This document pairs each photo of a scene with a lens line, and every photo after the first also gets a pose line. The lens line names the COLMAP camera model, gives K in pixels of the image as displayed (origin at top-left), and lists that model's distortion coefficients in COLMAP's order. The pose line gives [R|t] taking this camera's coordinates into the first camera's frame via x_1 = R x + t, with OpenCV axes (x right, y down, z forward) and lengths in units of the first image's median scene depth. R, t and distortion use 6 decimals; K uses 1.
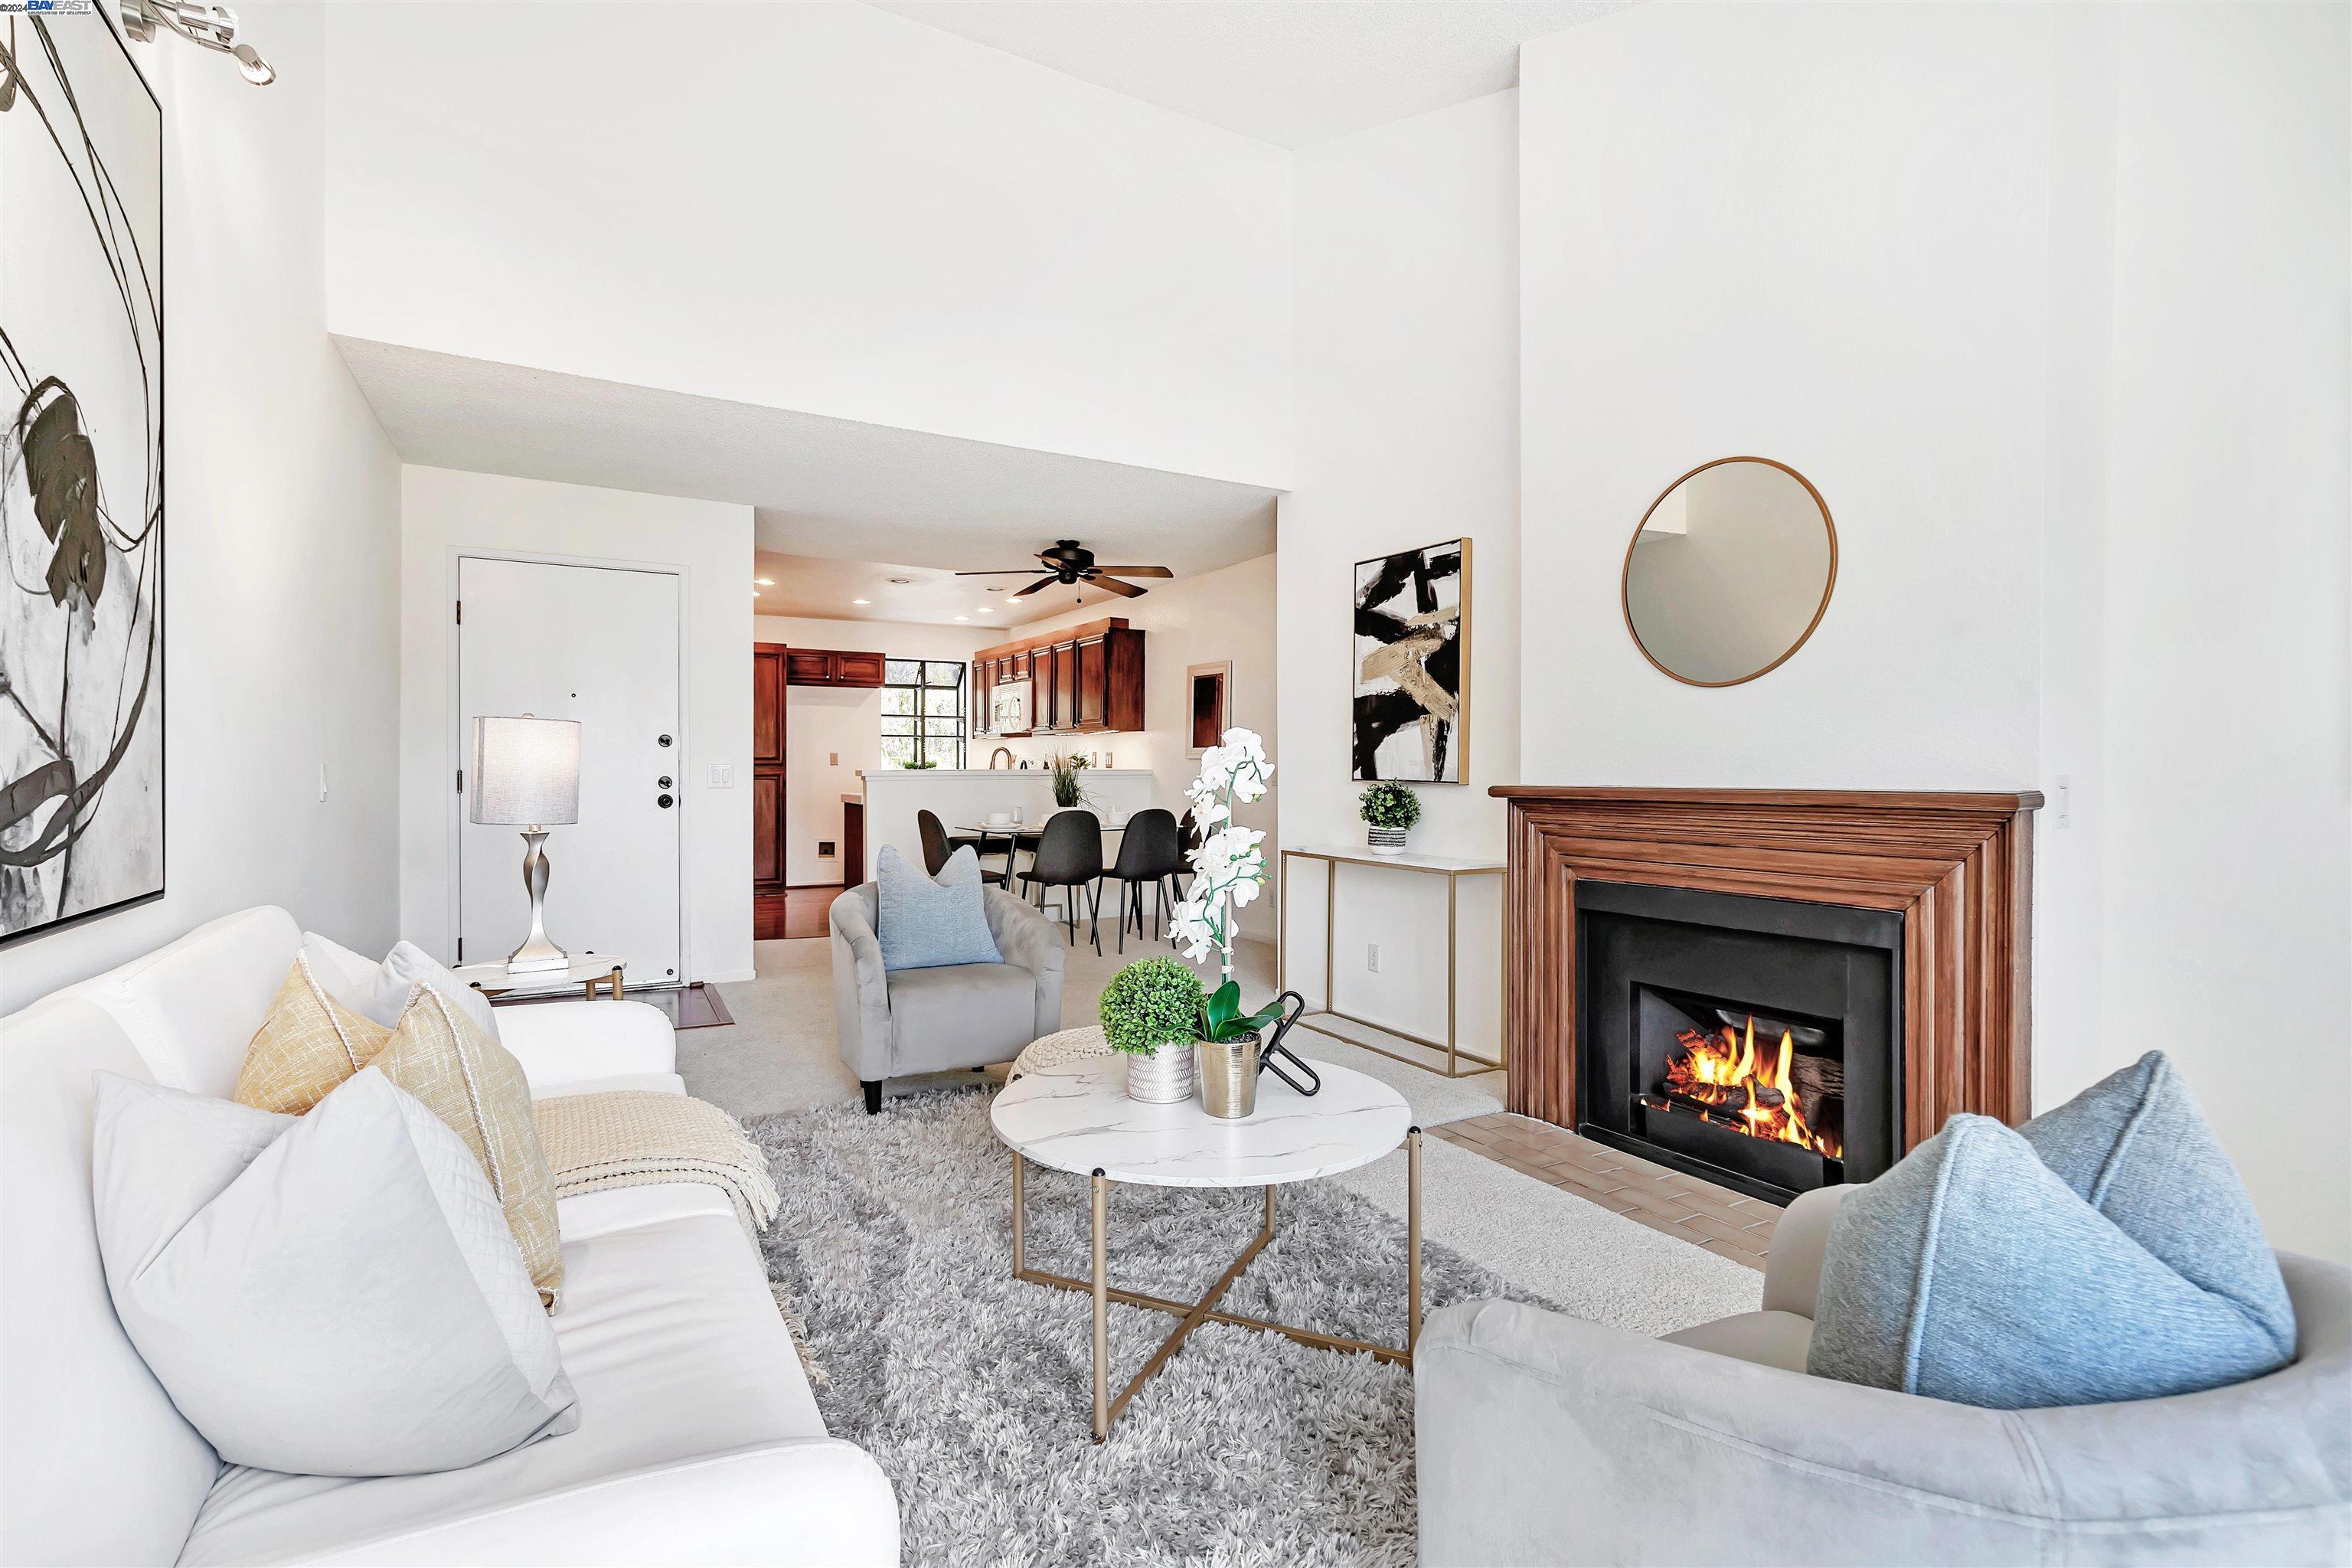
lens RADIAL K [[1074.8, 0, 1169.9], [0, 1074.8, 778.3], [0, 0, 1]] dist [-0.003954, 0.001767]
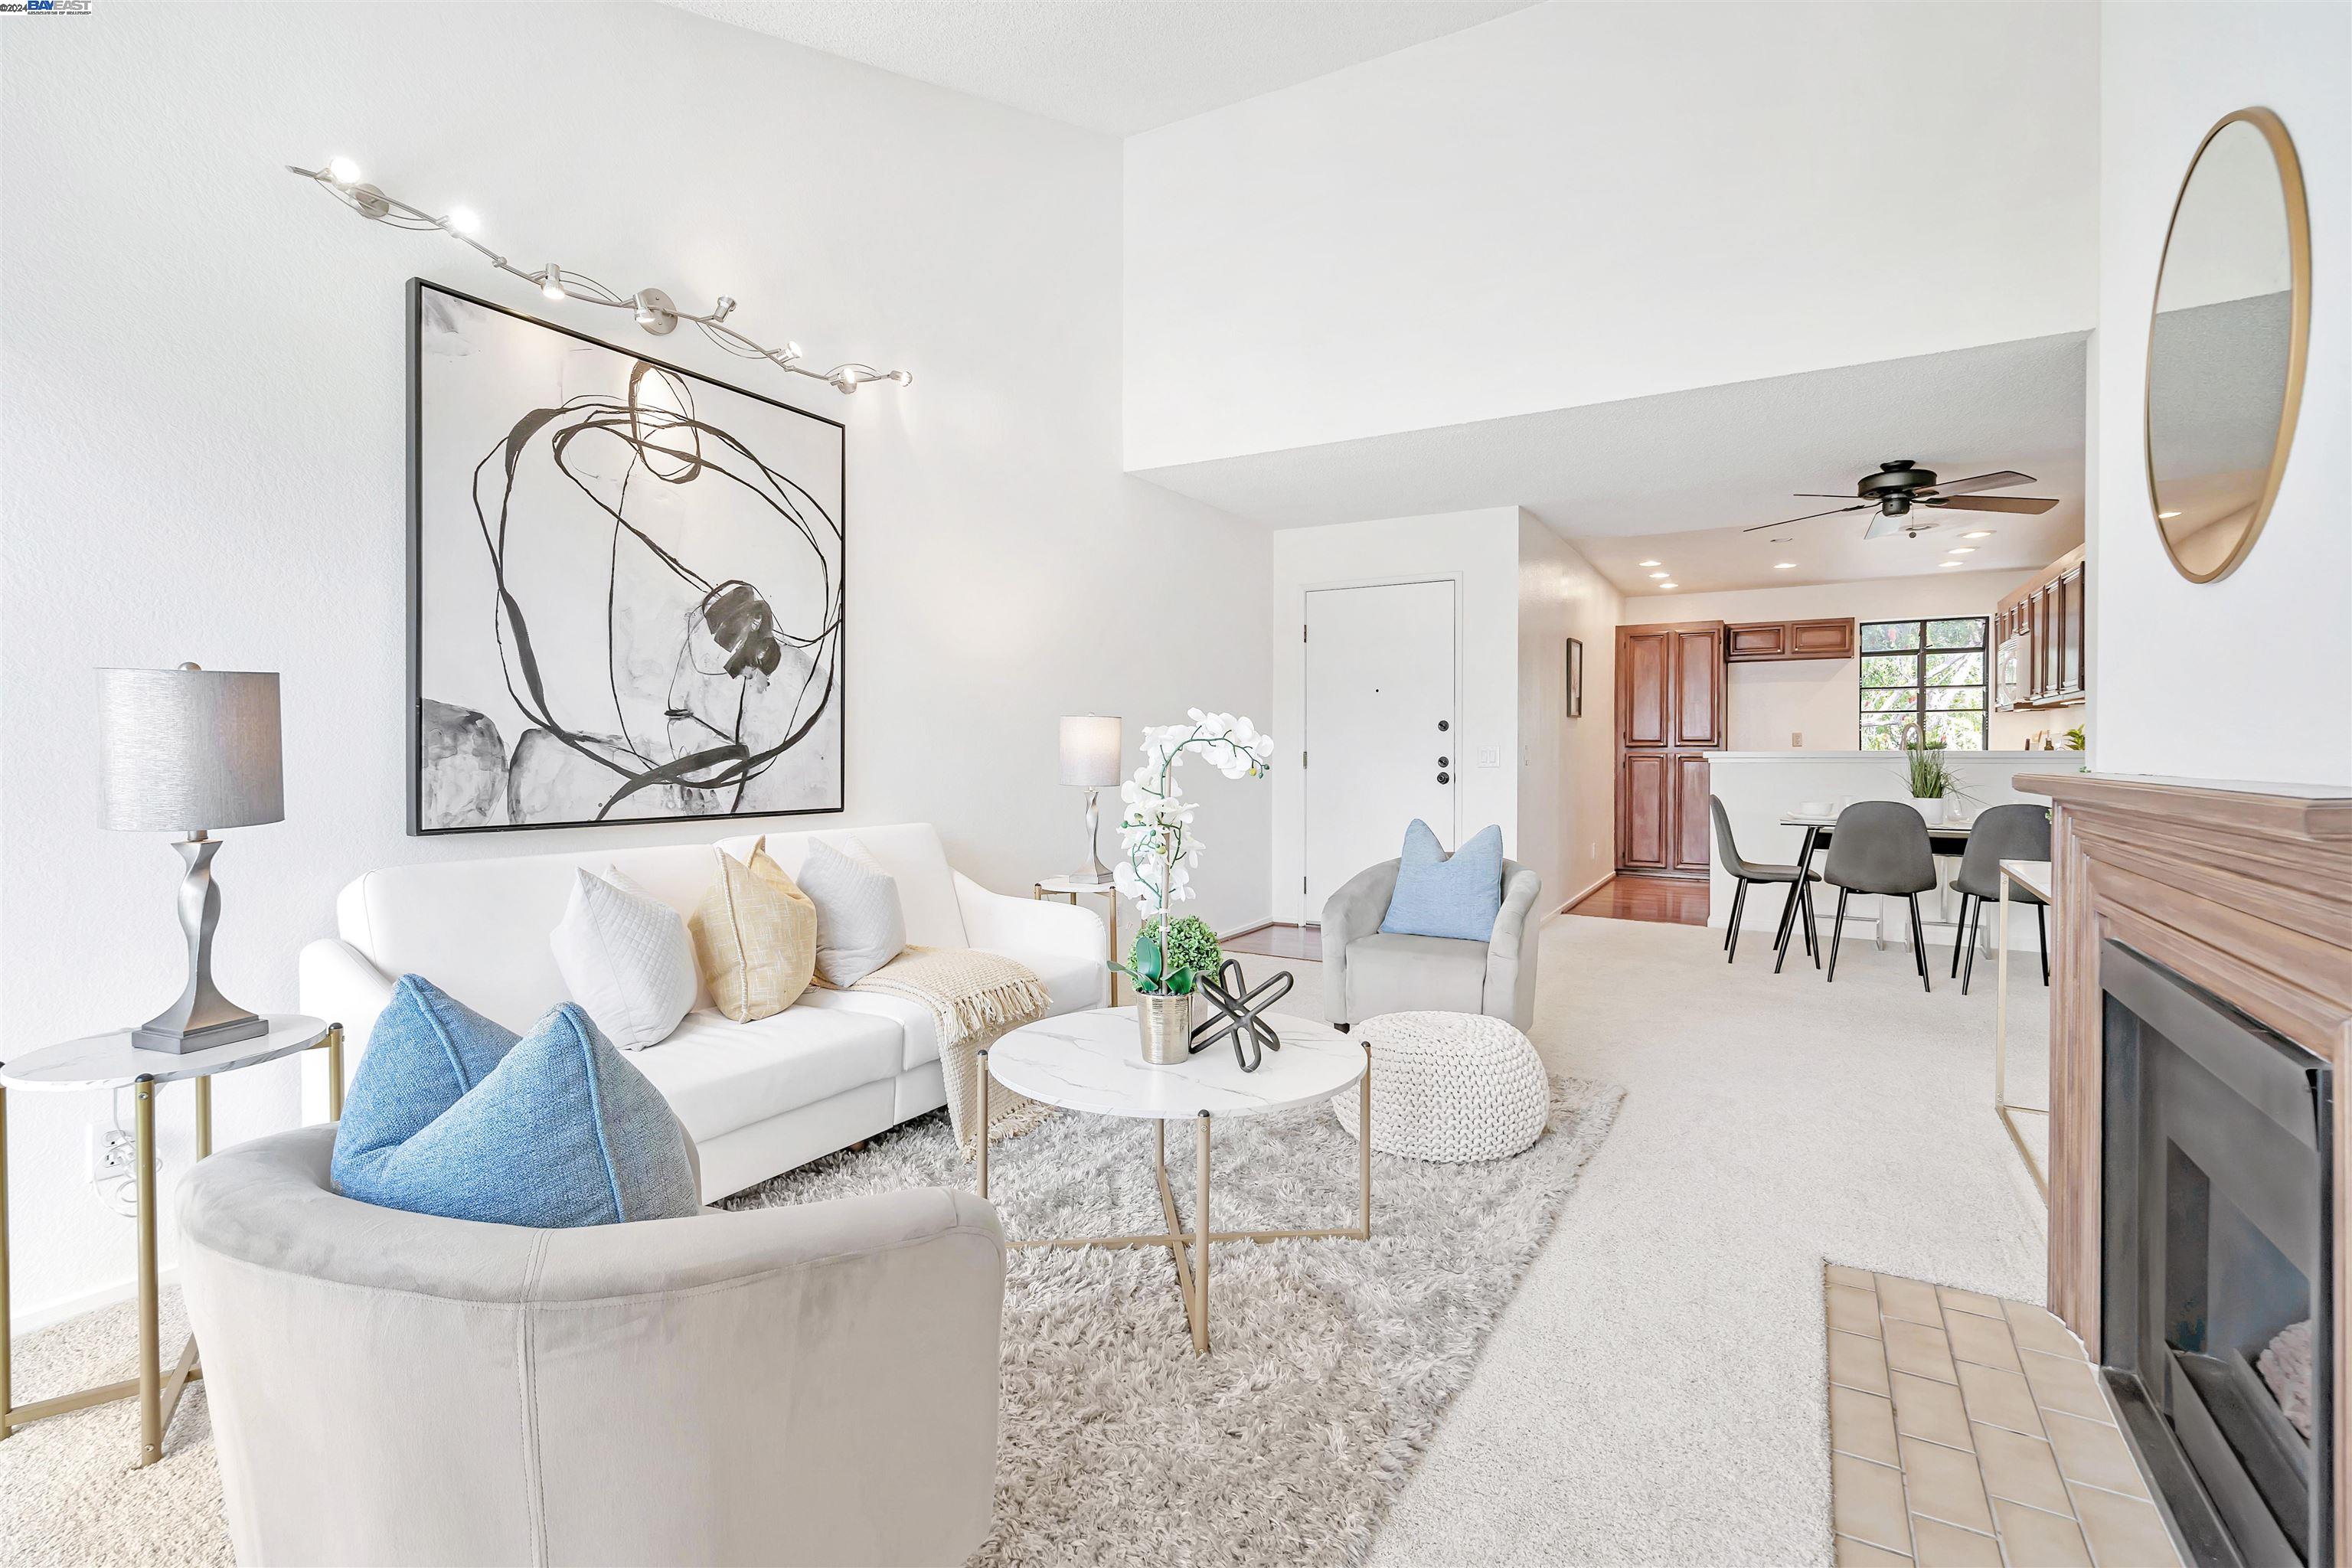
lens RADIAL K [[1074.8, 0, 1186.1], [0, 1074.8, 762.0], [0, 0, 1]] dist [-0.003954, 0.001767]
pose [[0.506964, 0.008465, -0.861925, 0.384081], [-0.007780, 0.999956, 0.005245, 0.000110], [0.861932, 0.004046, 0.507008, 0.175422]]
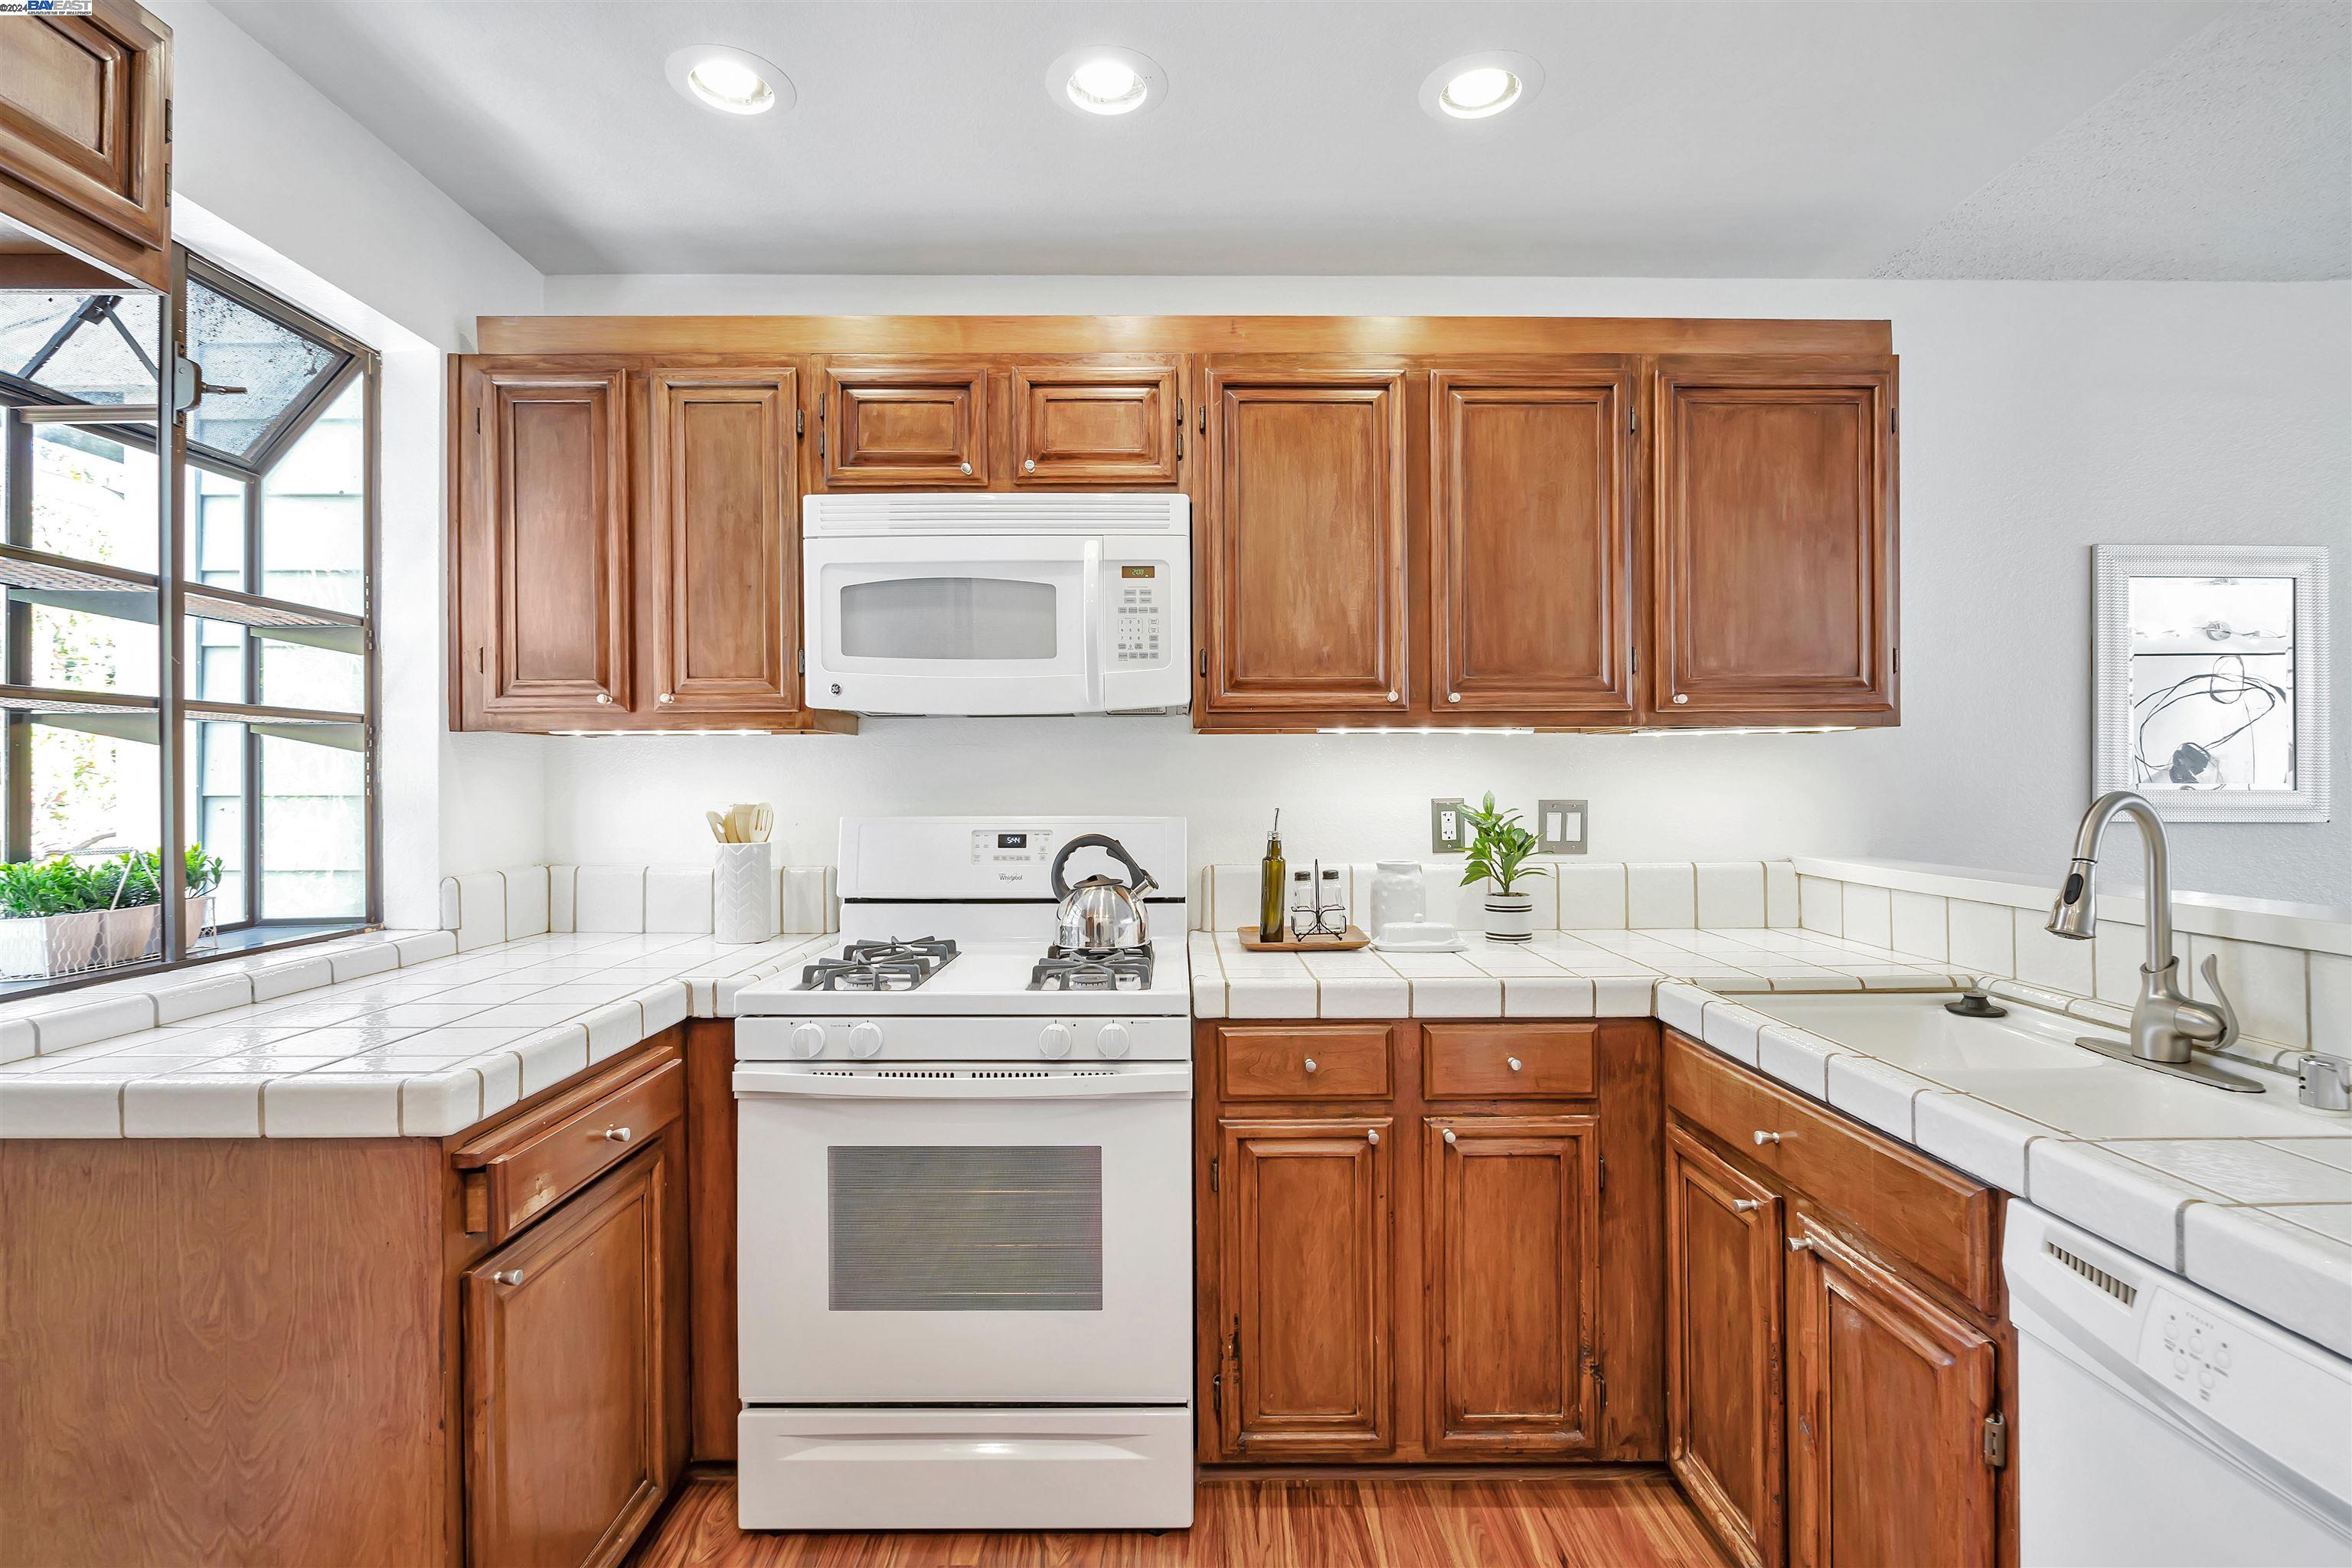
lens RADIAL K [[1129.1, 0, 1172.4], [0, 1129.1, 769.1], [0, 0, 1]] dist [0.002510, 0.002121]
pose [[0.495040, -0.002138, 0.868867, -0.597324], [0.012788, 0.999907, -0.004826, -0.051861], [-0.868776, 0.013500, 0.495021, 1.518119]]
